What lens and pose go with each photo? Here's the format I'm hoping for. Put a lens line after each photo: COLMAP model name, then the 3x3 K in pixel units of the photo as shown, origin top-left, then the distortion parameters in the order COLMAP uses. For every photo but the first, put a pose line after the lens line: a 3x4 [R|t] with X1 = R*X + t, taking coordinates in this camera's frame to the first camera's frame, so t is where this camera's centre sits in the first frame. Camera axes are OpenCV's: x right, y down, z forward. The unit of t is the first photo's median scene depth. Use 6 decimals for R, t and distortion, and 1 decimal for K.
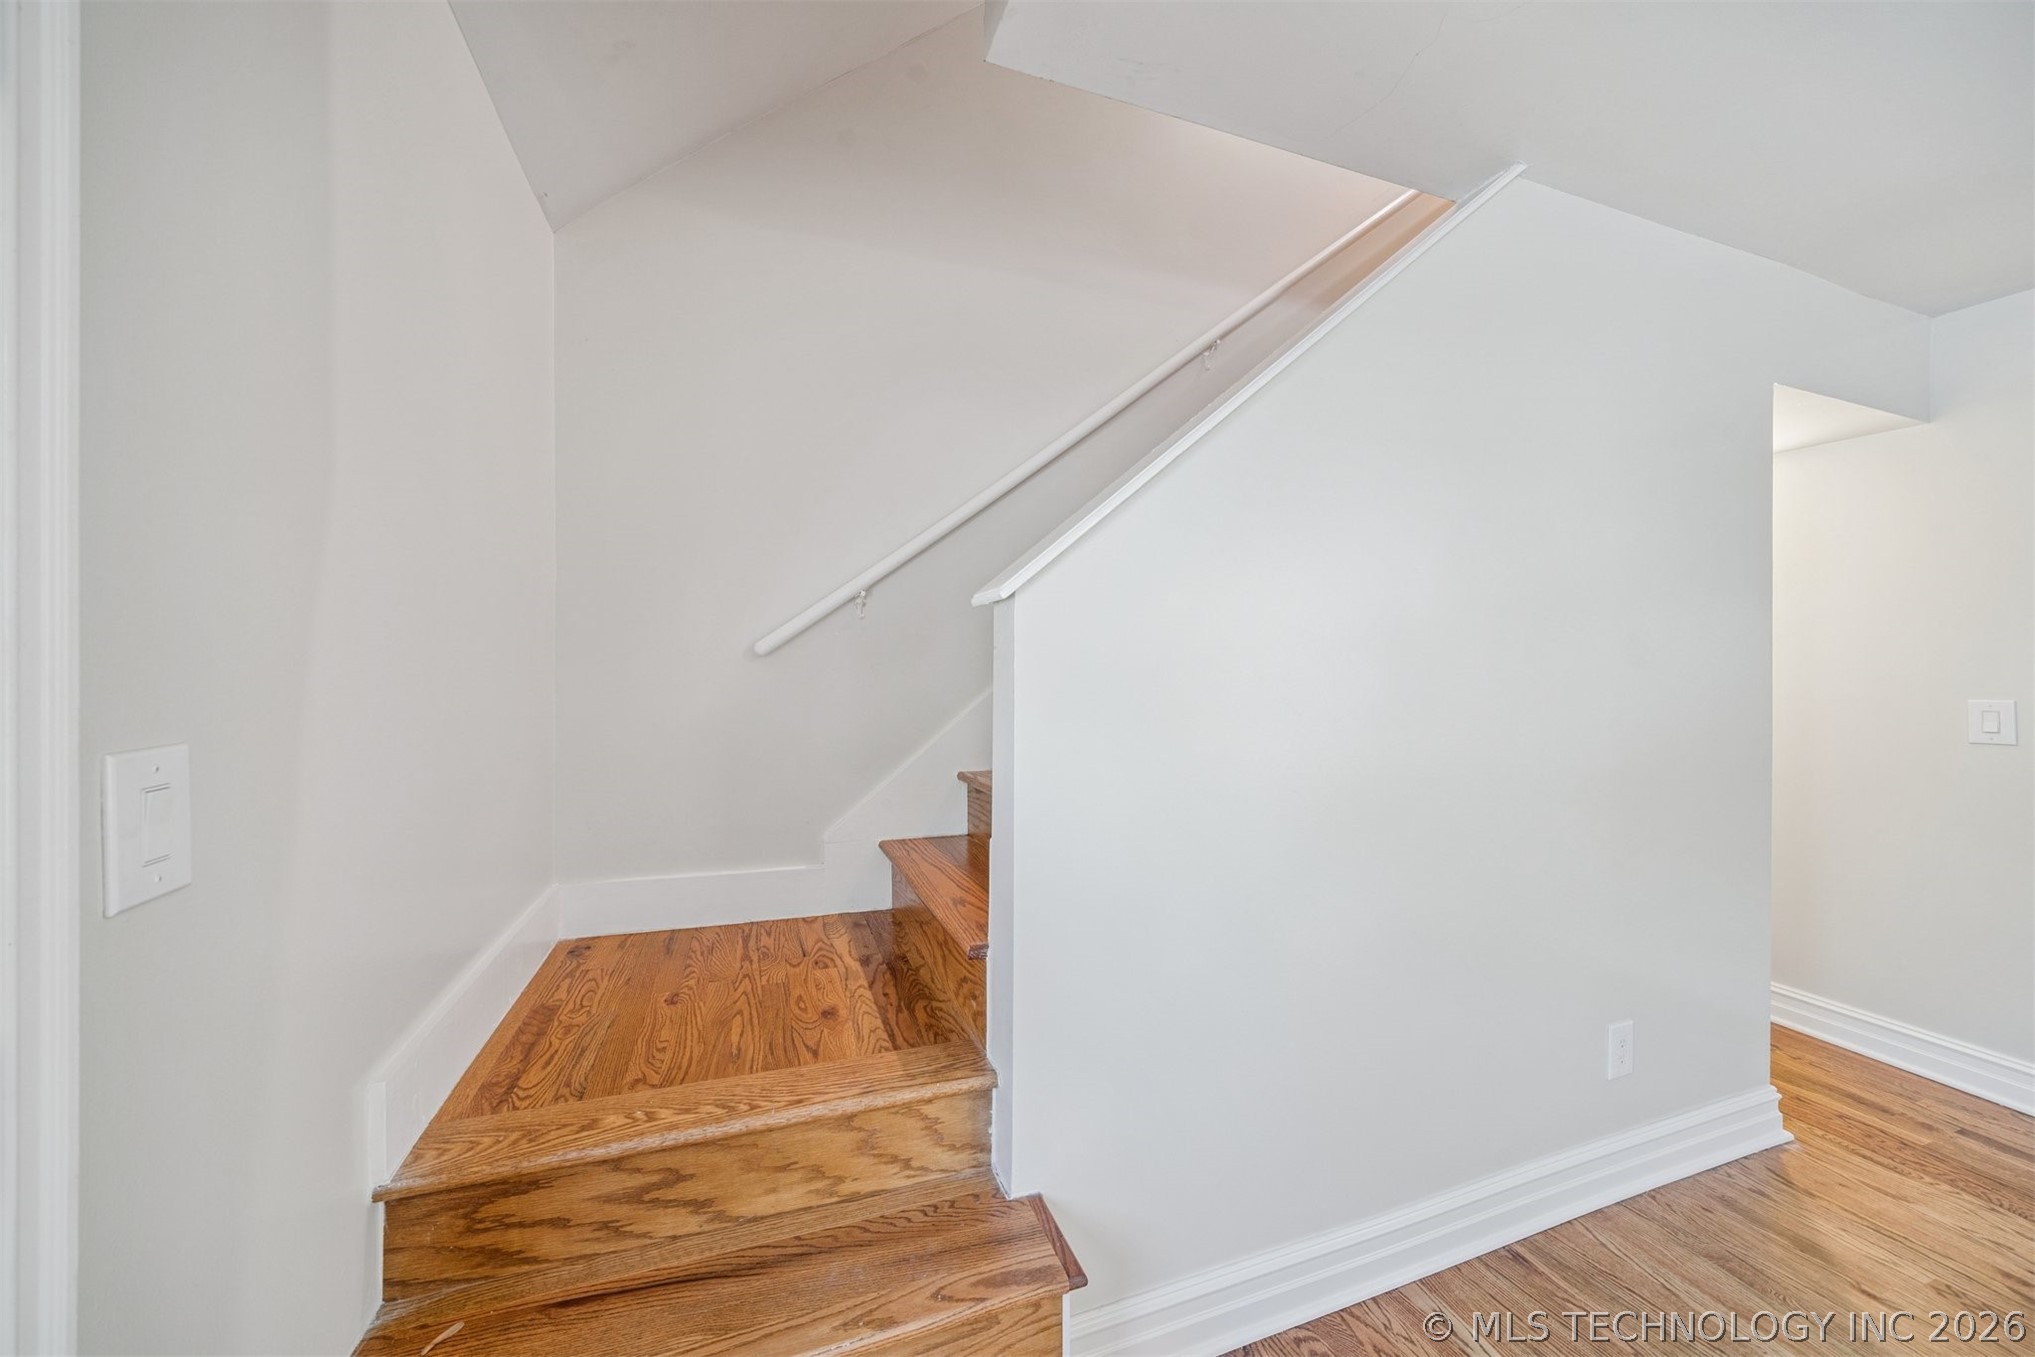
lens RADIAL K [[707.9, 0, 978.9], [0, 707.9, 685.4], [0, 0, 1]] dist [-0.018881, 0.002392]
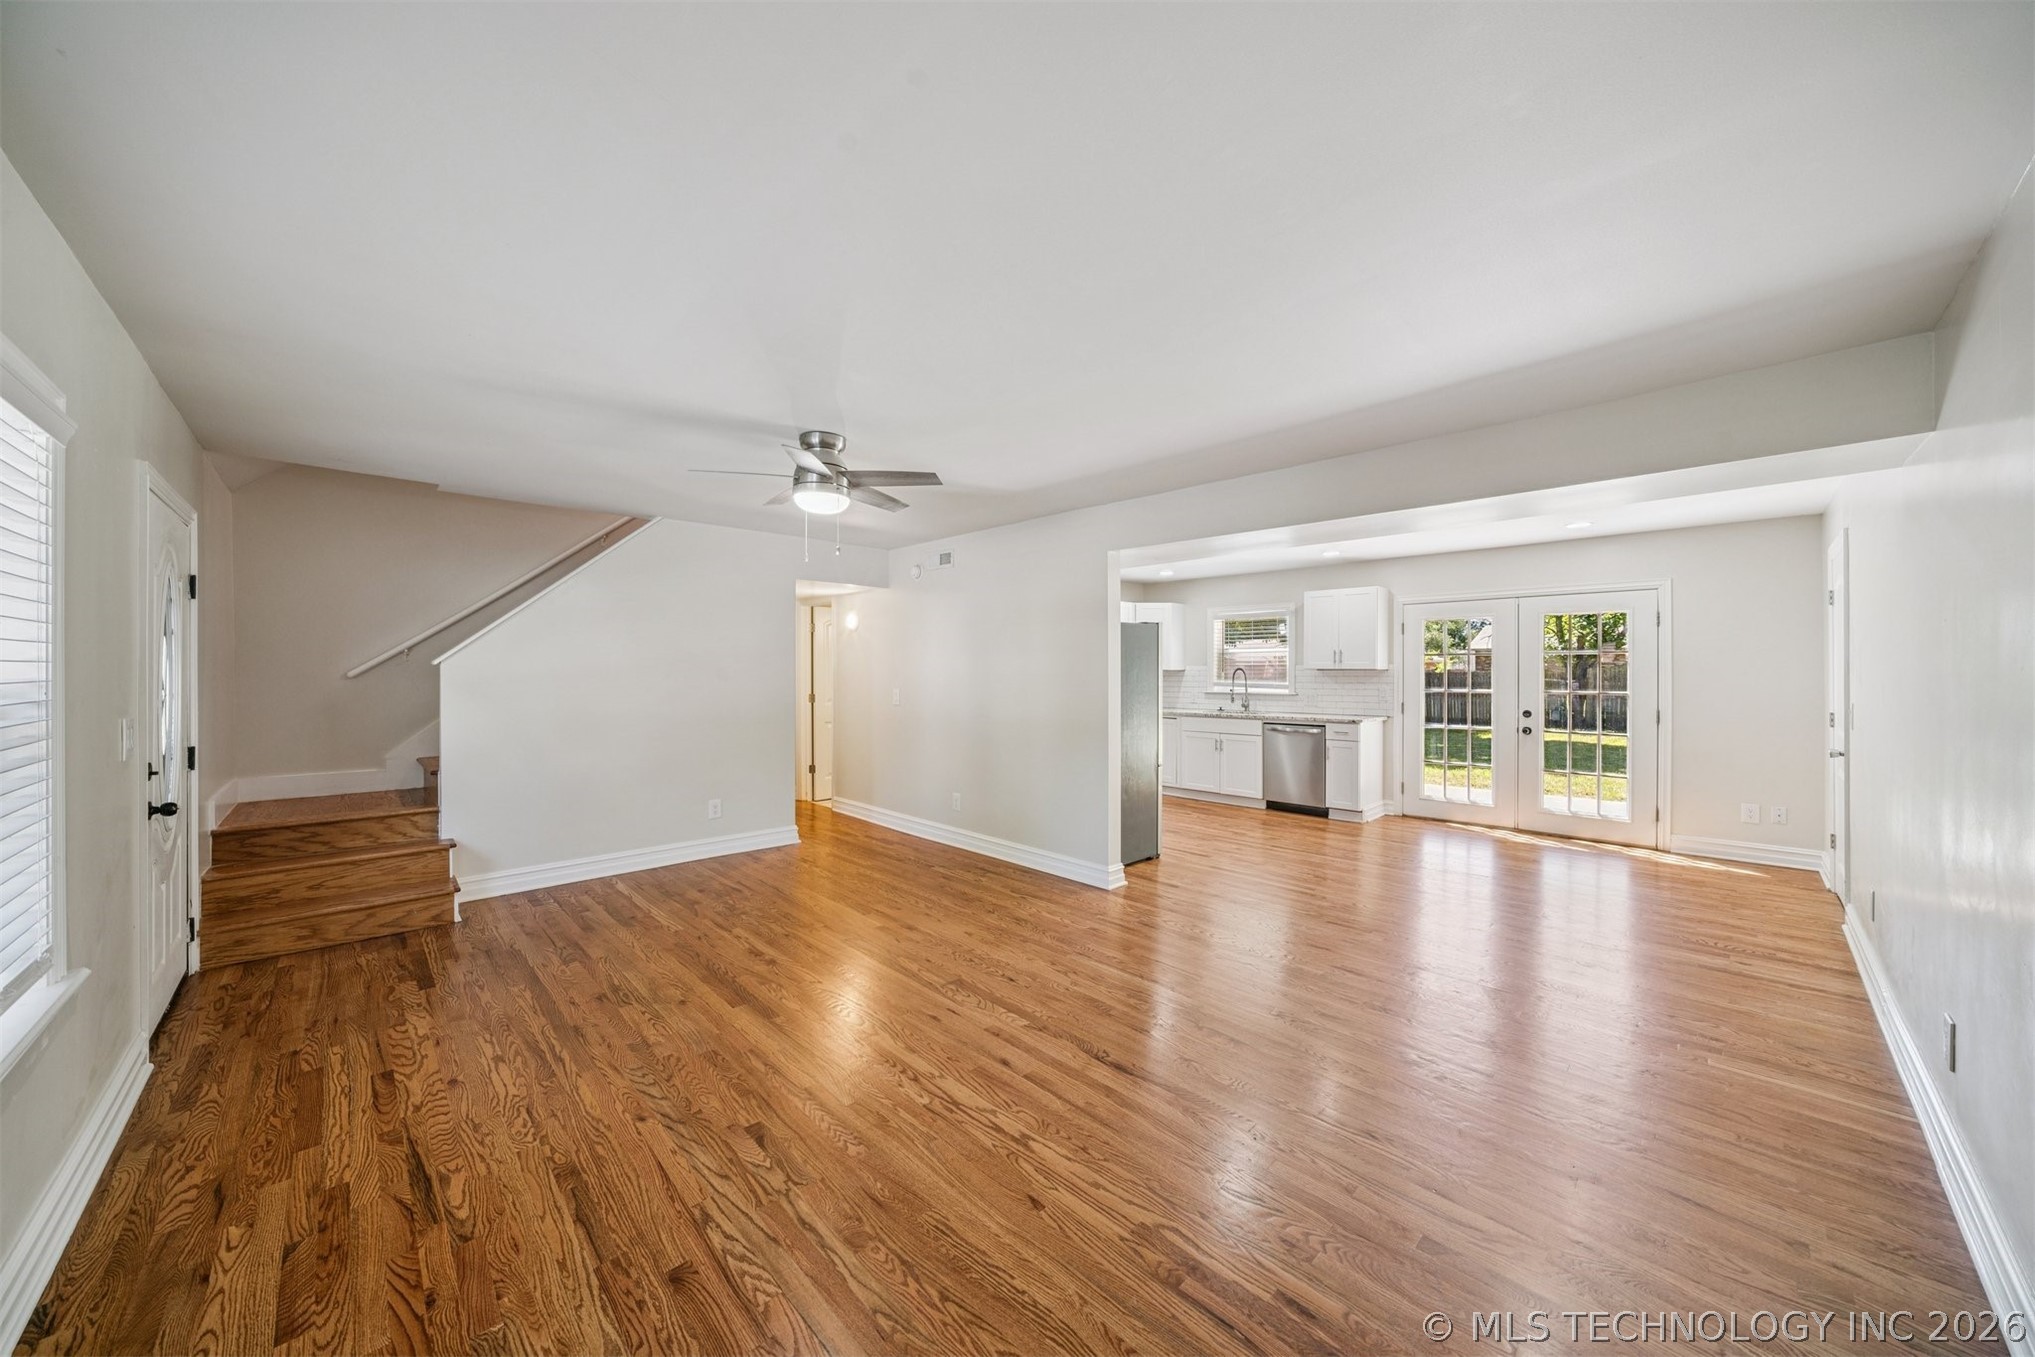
lens RADIAL K [[707.9, 0, 999.9], [0, 707.9, 678.4], [0, 0, 1]] dist [-0.018881, 0.002392]
pose [[0.906886, -0.004450, 0.421353, 1.028481], [0.007872, 0.999949, -0.006382, -0.010910], [-0.421303, 0.009104, 0.906874, -3.085692]]
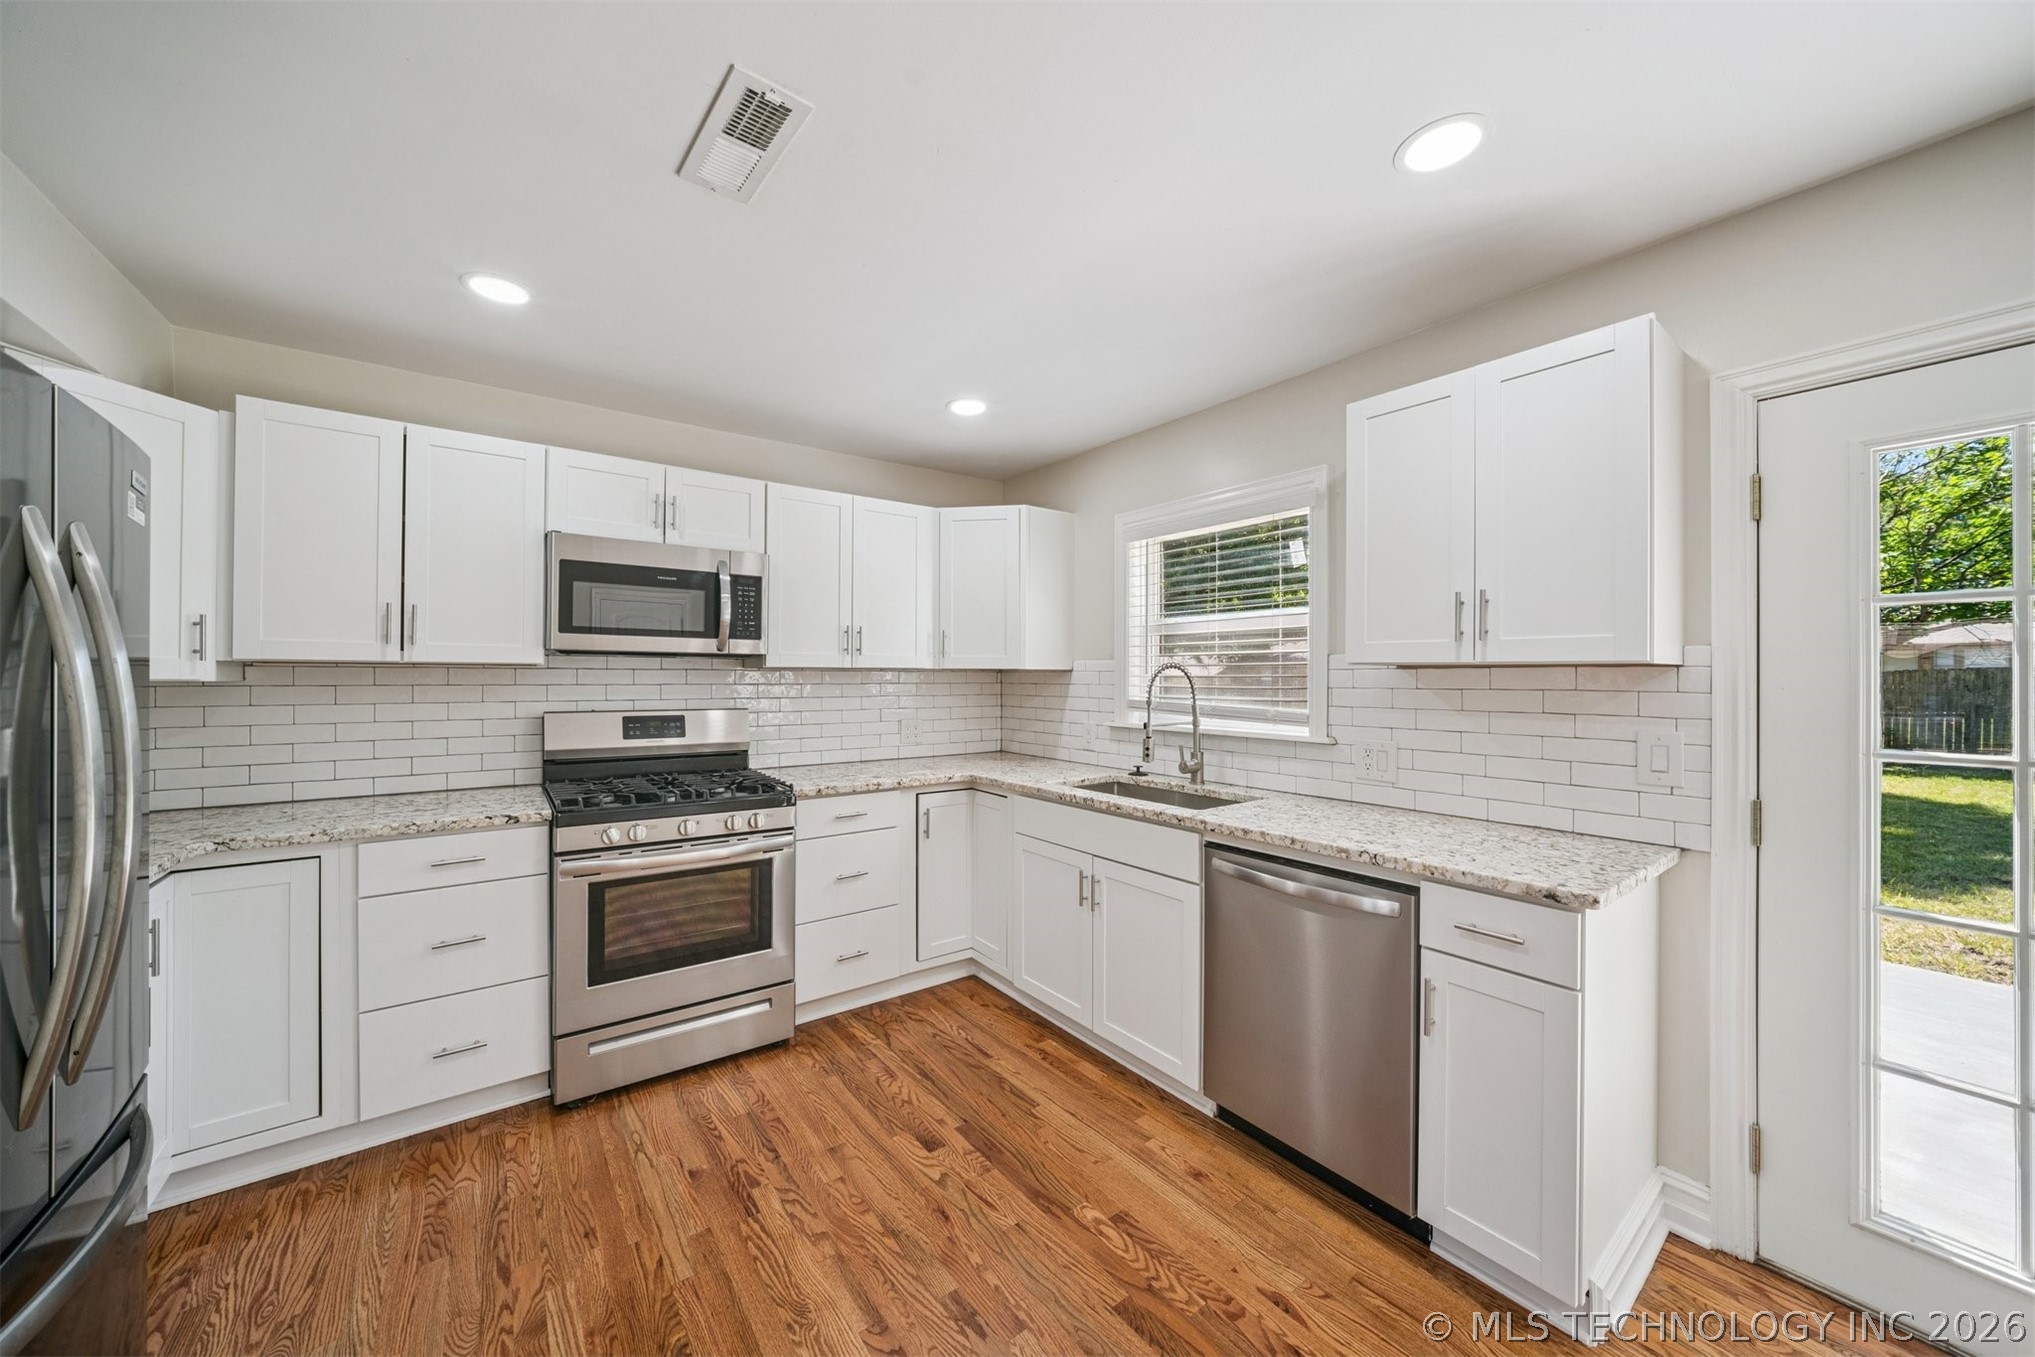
lens RADIAL K [[707.9, 0, 995.4], [0, 707.9, 673.6], [0, 0, 1]] dist [-0.018881, 0.002392]
pose [[0.954175, 0.001782, 0.299243, 4.239365], [0.003491, 0.999848, -0.017083, -0.054333], [-0.299228, 0.017345, 0.954024, -0.400356]]
